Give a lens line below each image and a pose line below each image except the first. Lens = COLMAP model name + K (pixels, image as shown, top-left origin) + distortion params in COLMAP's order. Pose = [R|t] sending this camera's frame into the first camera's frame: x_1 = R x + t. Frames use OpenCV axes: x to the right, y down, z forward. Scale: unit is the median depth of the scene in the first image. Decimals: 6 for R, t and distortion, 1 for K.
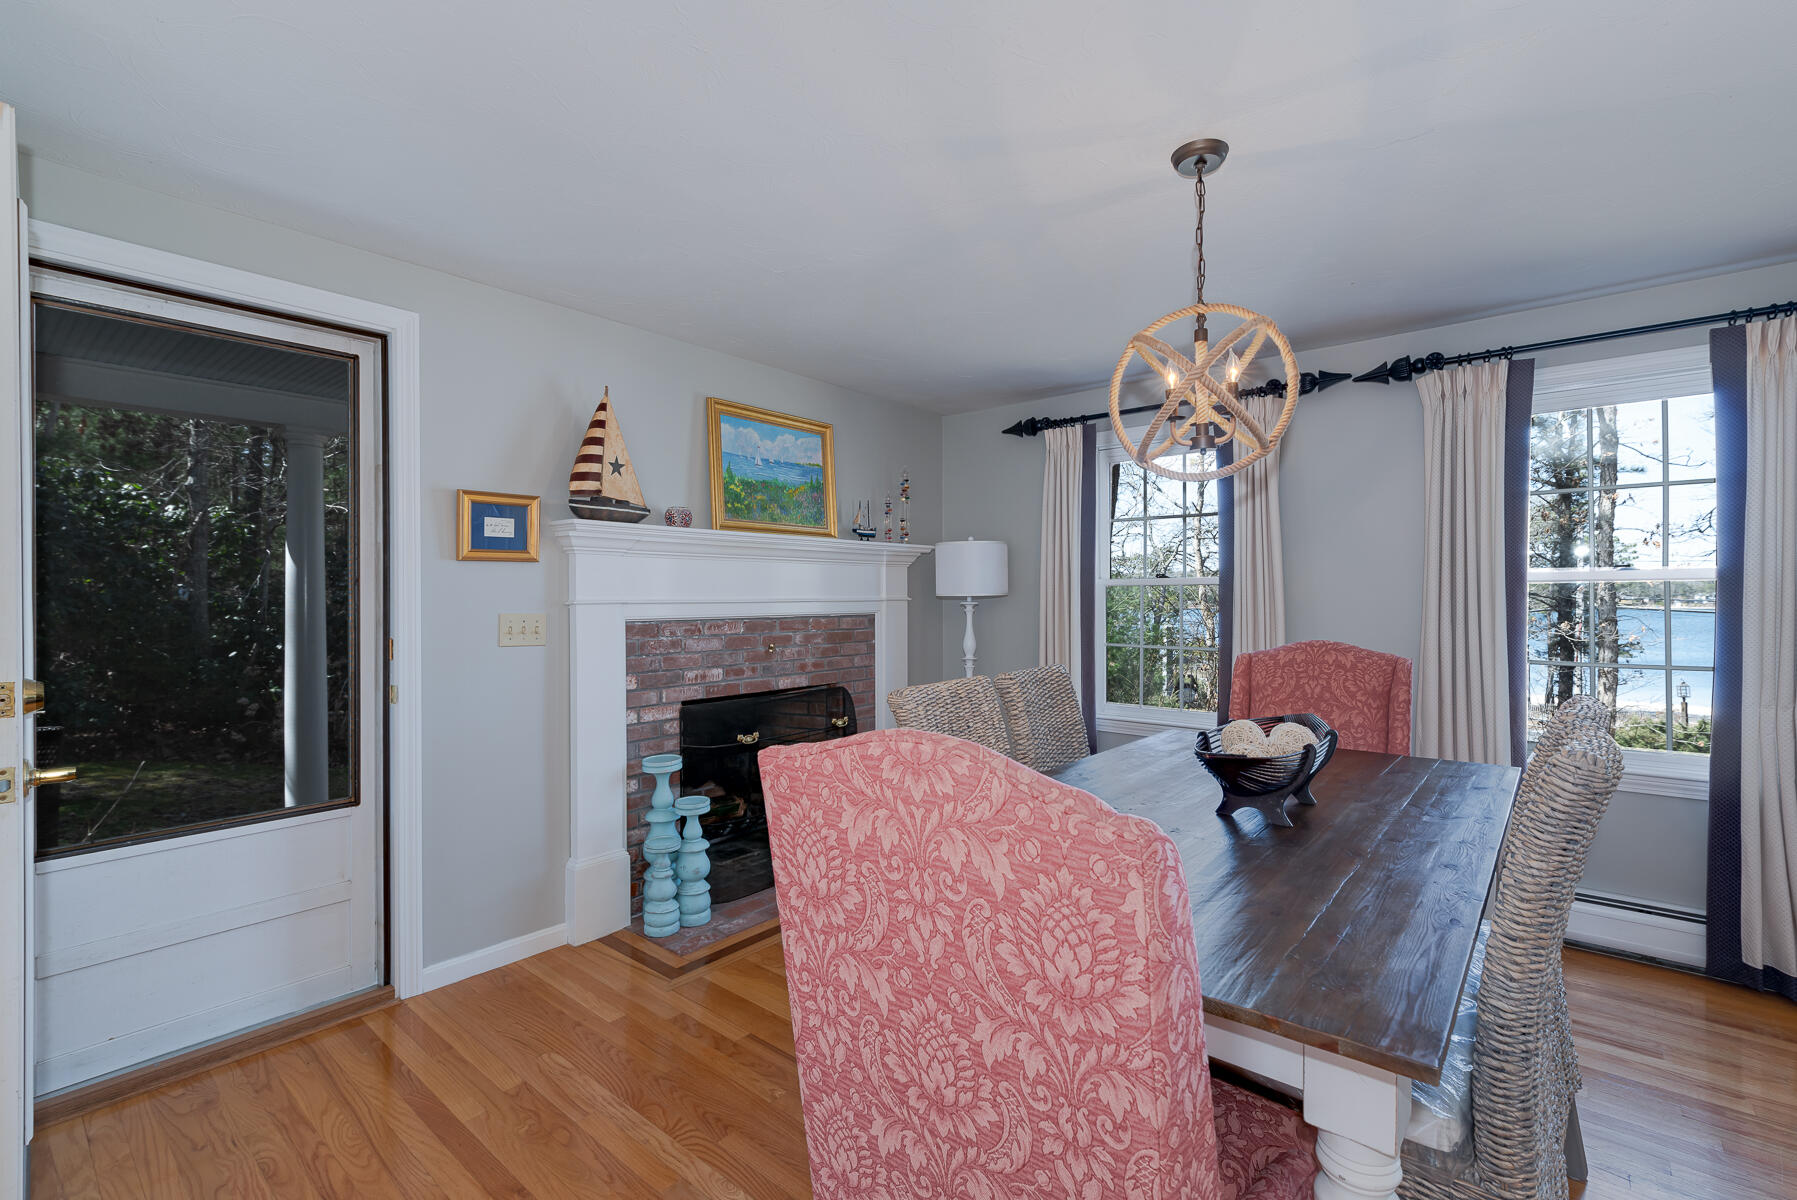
lens RADIAL K [[780.4, 0, 898.5], [0, 780.4, 600.0], [0, 0, 1]] dist [0.001150, 0.000168]
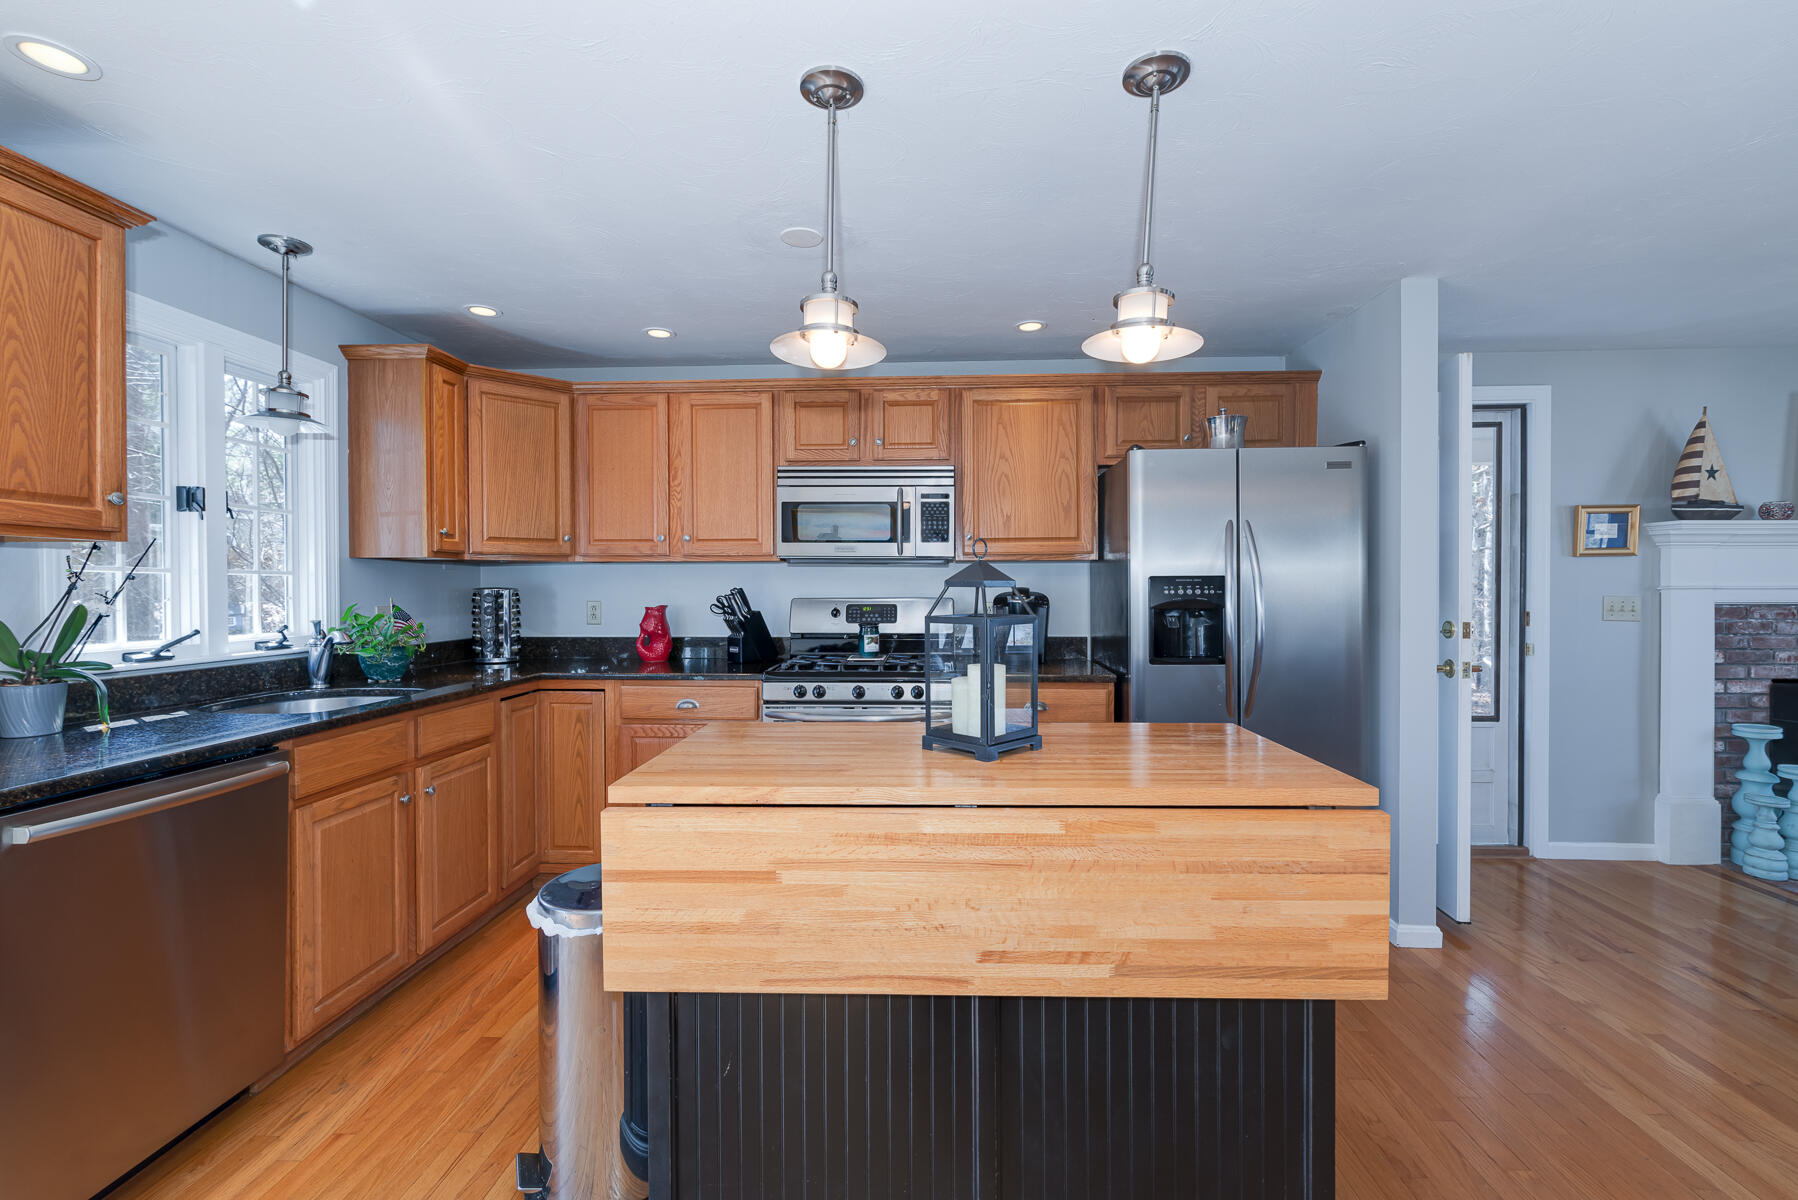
lens RADIAL K [[761.5, 0, 918.8], [0, 761.5, 600.8], [0, 0, 1]] dist [0.002089, 0.001212]
pose [[0.616744, 0.013330, -0.787051, -0.182393], [-0.001886, 0.999879, 0.015456, 0.006656], [0.787162, -0.008048, 0.616694, -0.633909]]
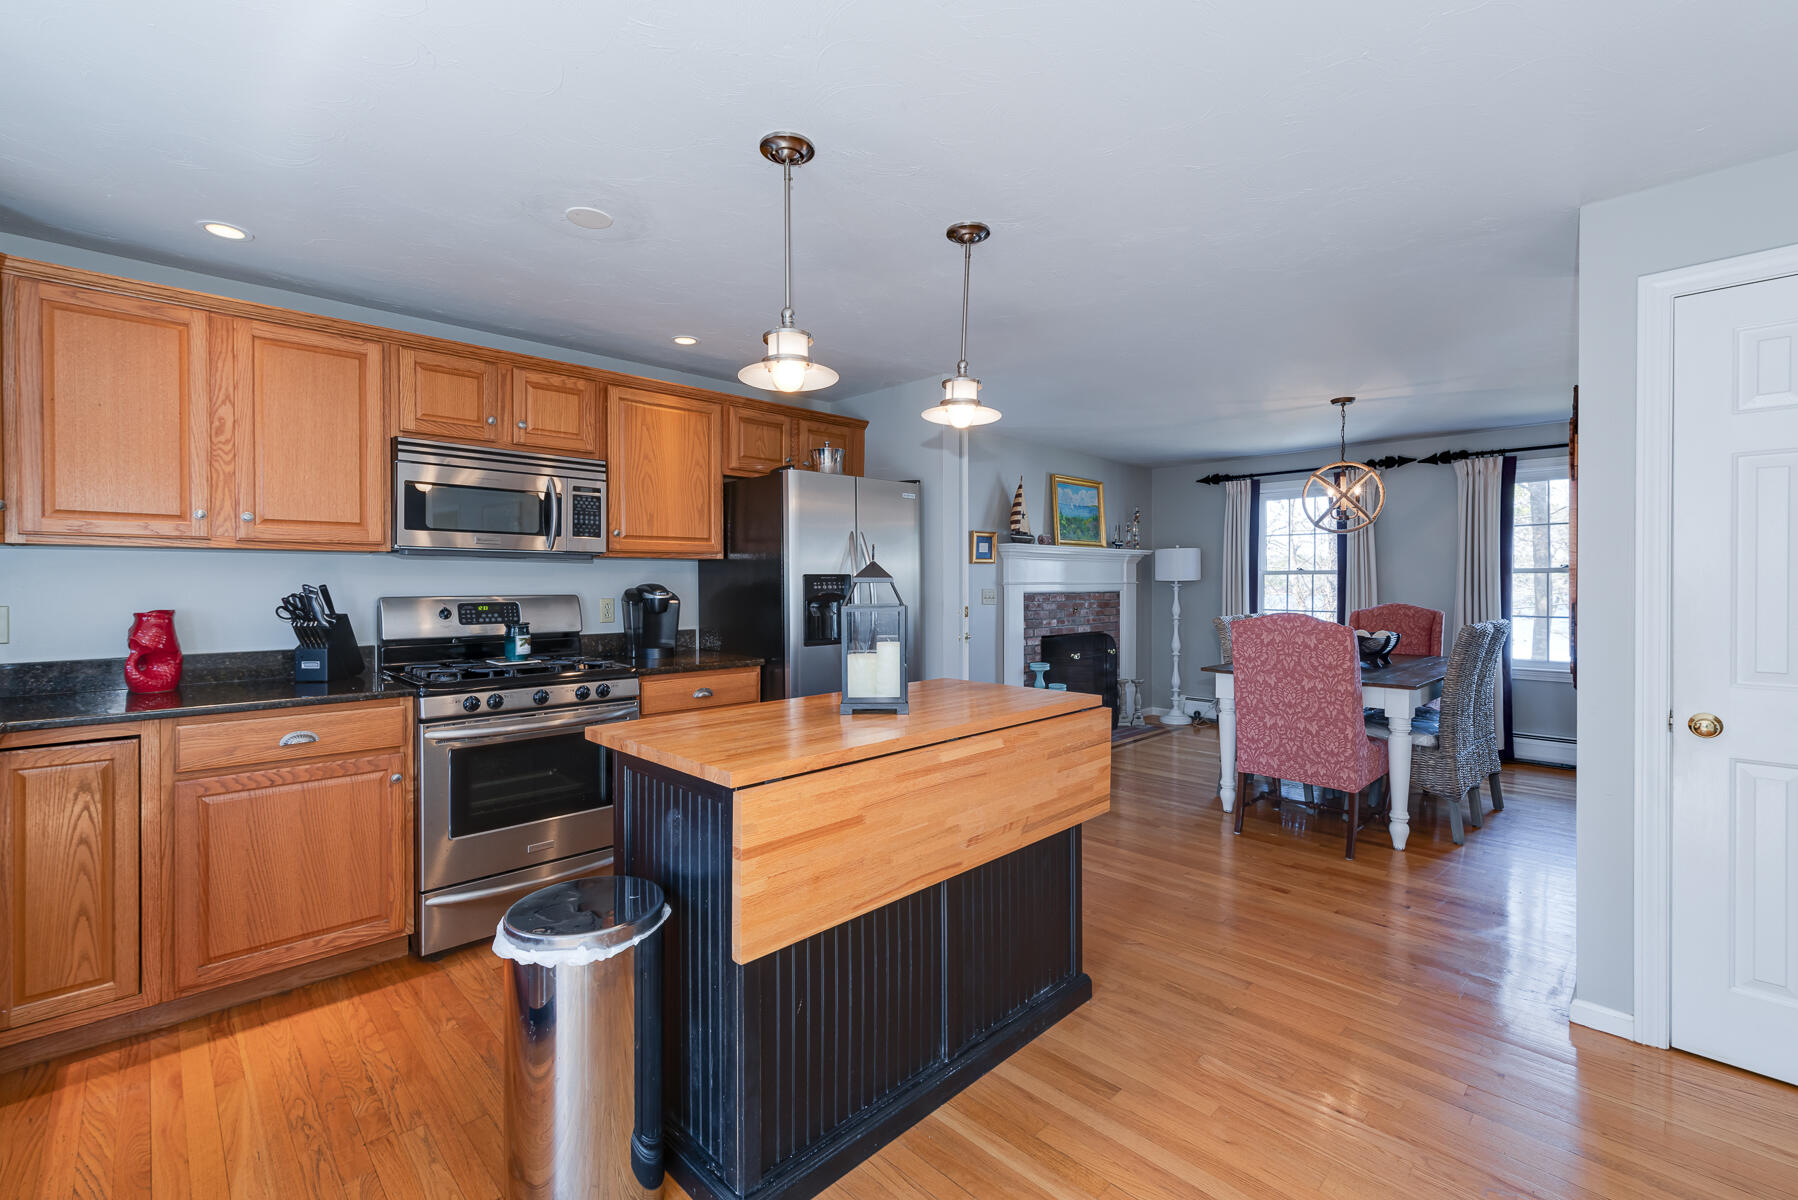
lens RADIAL K [[766.3, 0, 893.2], [0, 766.3, 596.6], [0, 0, 1]] dist [0.000923, 0.000265]
pose [[0.995244, 0.001513, -0.097402, -0.482147], [-0.000064, 0.999889, 0.014883, 0.006166], [0.097414, -0.014806, 0.995134, -0.945626]]
